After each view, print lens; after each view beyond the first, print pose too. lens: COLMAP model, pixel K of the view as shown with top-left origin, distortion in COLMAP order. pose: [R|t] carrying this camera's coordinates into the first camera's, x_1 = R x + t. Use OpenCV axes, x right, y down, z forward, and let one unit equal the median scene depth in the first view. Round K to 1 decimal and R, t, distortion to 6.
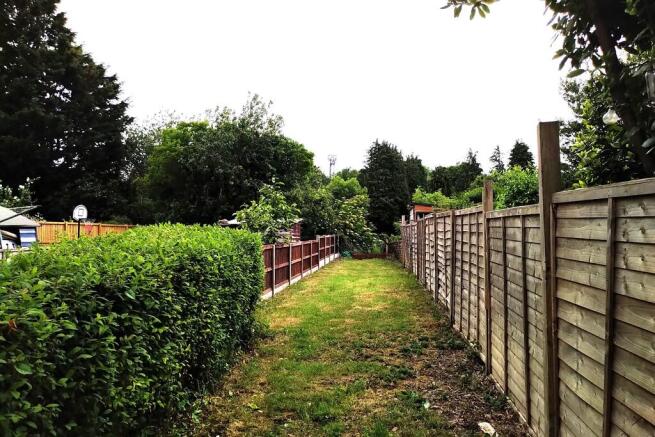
lens RADIAL K [[464.2, 0, 327.5], [0, 464.2, 218.5], [0, 0, 1]] dist [-0.002082, -0.003422]
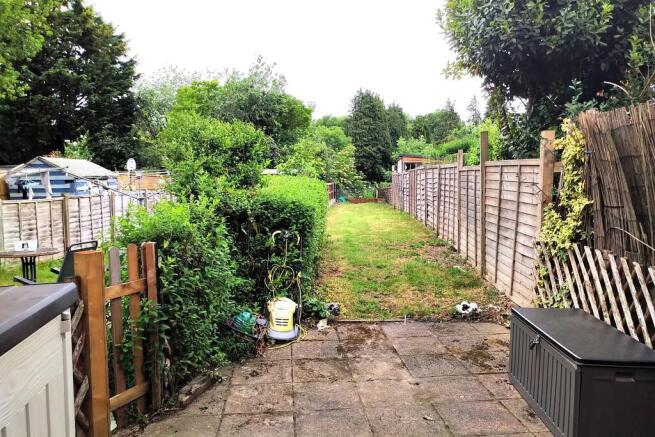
lens RADIAL K [[496.4, 0, 327.5], [0, 496.4, 218.5], [0, 0, 1]] dist [0.005270, -0.000960]
pose [[0.998089, -0.013119, 0.060379, -0.167077], [0.006695, 0.994408, 0.105396, -0.012612], [-0.061424, -0.104790, 0.992596, -0.525716]]
